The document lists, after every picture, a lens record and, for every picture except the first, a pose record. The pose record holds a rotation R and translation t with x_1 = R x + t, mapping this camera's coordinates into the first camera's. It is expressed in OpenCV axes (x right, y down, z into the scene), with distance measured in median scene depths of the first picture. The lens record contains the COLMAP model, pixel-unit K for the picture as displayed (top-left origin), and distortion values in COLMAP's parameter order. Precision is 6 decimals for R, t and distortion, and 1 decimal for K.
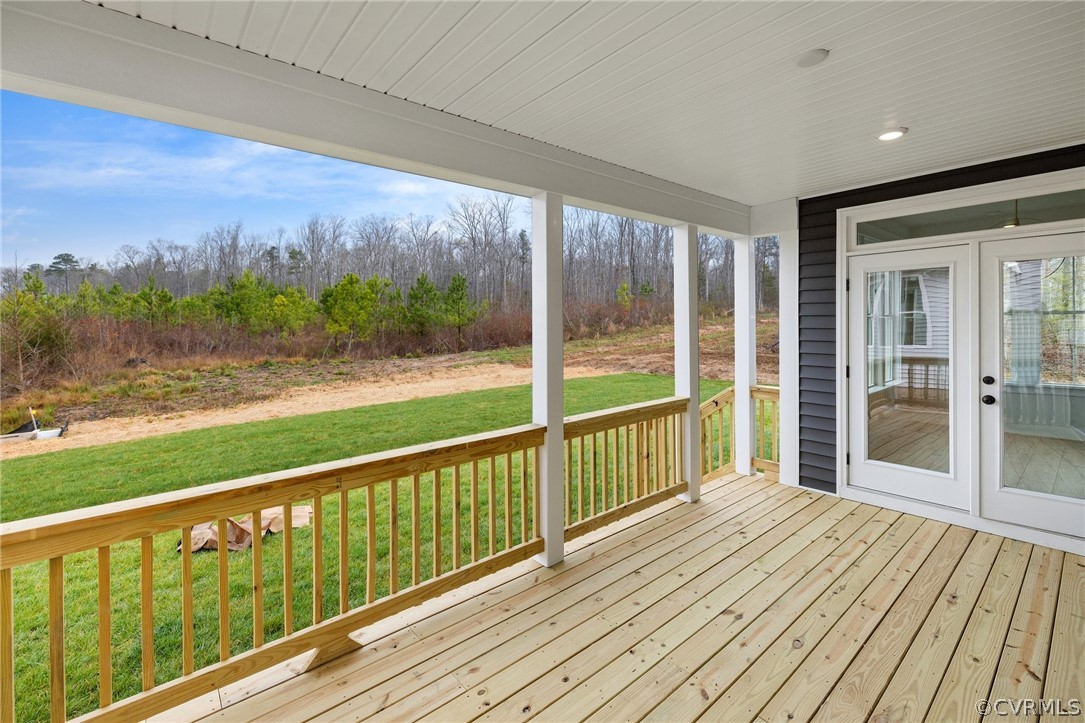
lens RADIAL K [[468.2, 0, 527.3], [0, 468.2, 329.3], [0, 0, 1]] dist [0.004125, 0.000164]
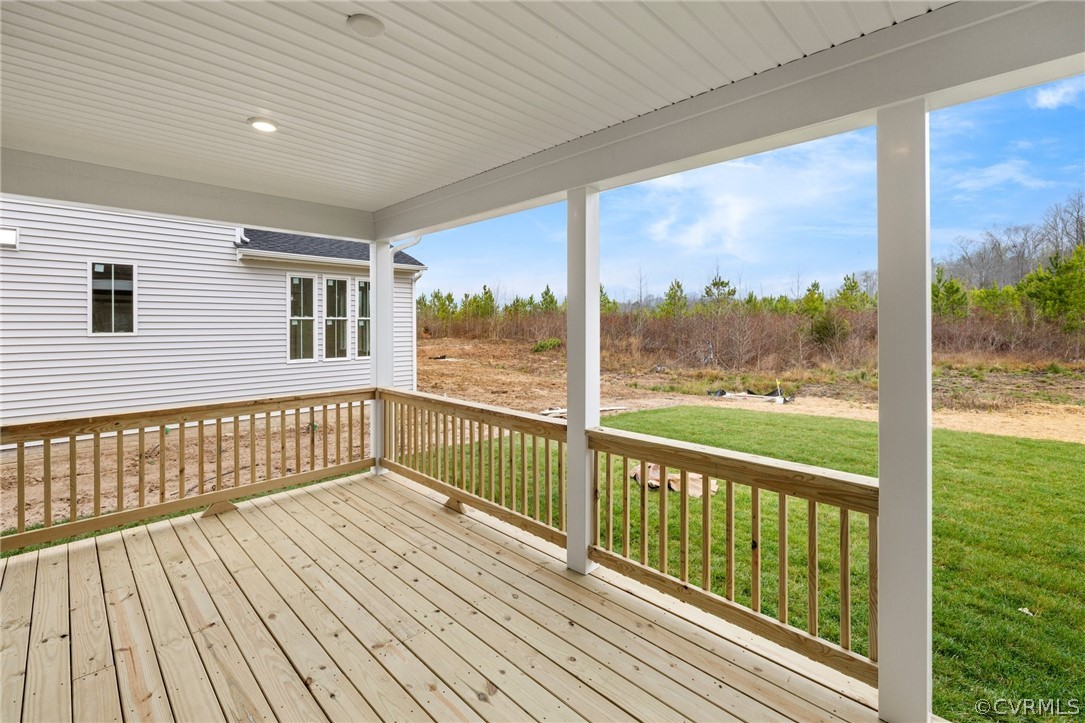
lens RADIAL K [[468.2, 0, 542.6], [0, 468.2, 324.9], [0, 0, 1]] dist [0.004125, 0.000164]
pose [[0.108004, 0.012732, -0.994069, 0.968955], [-0.005958, 0.999908, 0.012159, -0.018422], [0.994133, 0.004610, 0.108070, 0.792079]]
